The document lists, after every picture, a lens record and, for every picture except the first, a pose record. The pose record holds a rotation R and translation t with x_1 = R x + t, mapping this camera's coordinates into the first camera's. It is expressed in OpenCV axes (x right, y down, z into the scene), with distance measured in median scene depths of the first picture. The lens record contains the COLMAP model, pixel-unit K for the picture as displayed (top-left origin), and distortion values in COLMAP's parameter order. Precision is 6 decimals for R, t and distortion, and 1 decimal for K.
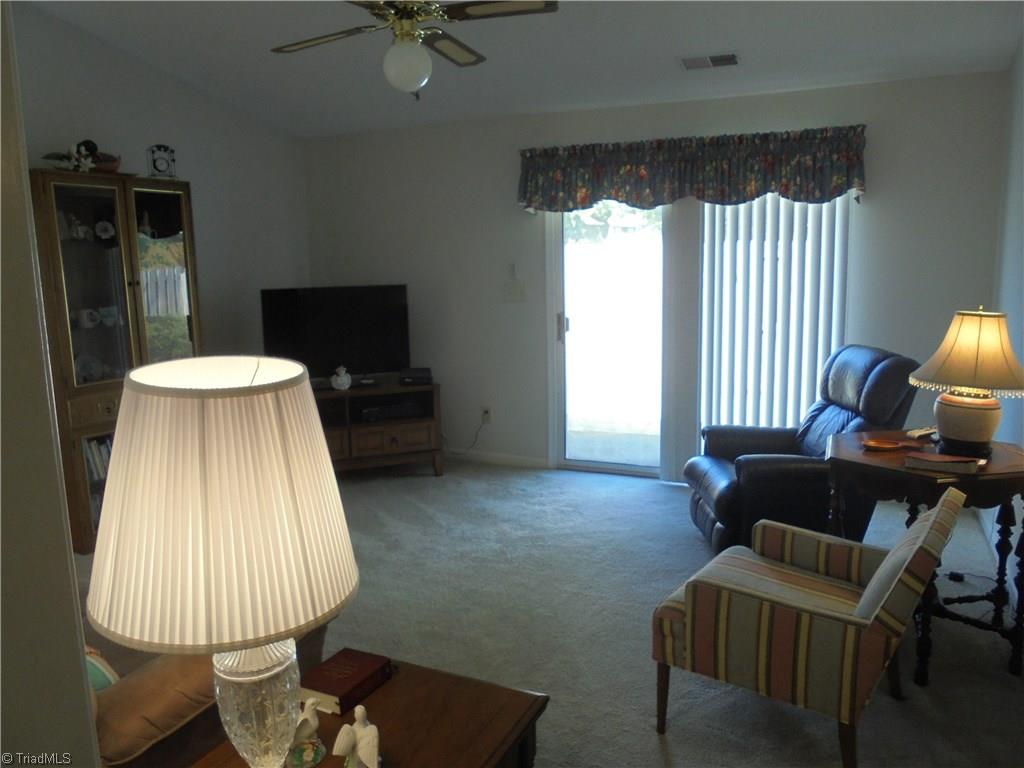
lens RADIAL K [[785.2, 0, 508.2], [0, 785.2, 389.4], [0, 0, 1]] dist [-0.110631, 0.094851]
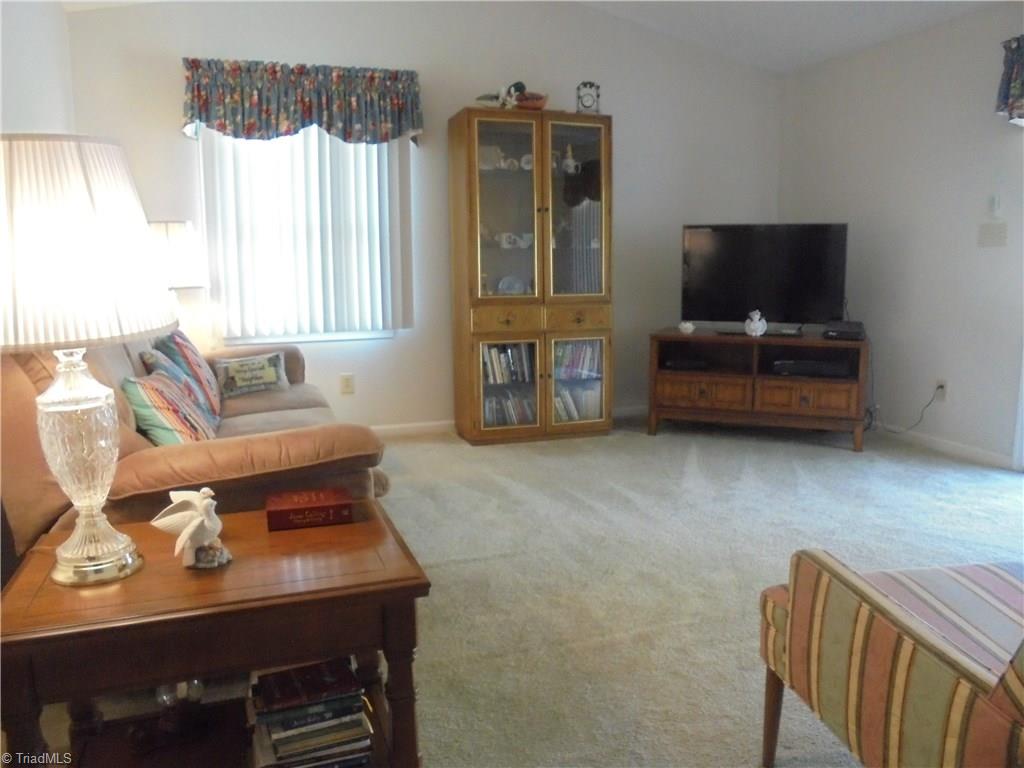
lens RADIAL K [[785.2, 0, 513.4], [0, 785.2, 381.7], [0, 0, 1]] dist [-0.110631, 0.094851]
pose [[0.711446, 0.123351, -0.691831, 0.278950], [-0.124499, 0.991026, 0.048667, 0.055153], [0.691625, 0.051508, 0.720418, 0.187511]]
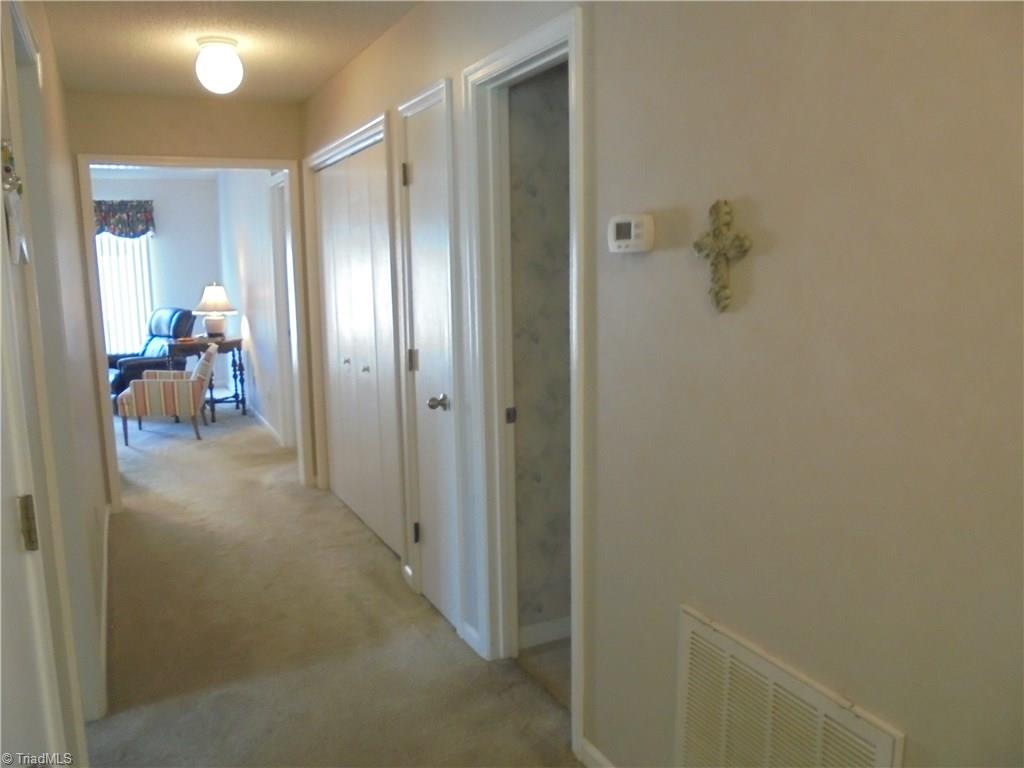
lens RADIAL K [[785.2, 0, 513.3], [0, 785.2, 379.0], [0, 0, 1]] dist [-0.110631, 0.094851]
pose [[0.613961, -0.106869, 0.782068, -0.564072], [0.130189, 0.990933, 0.033206, 0.171723], [-0.778526, 0.081430, 0.622308, -0.932692]]
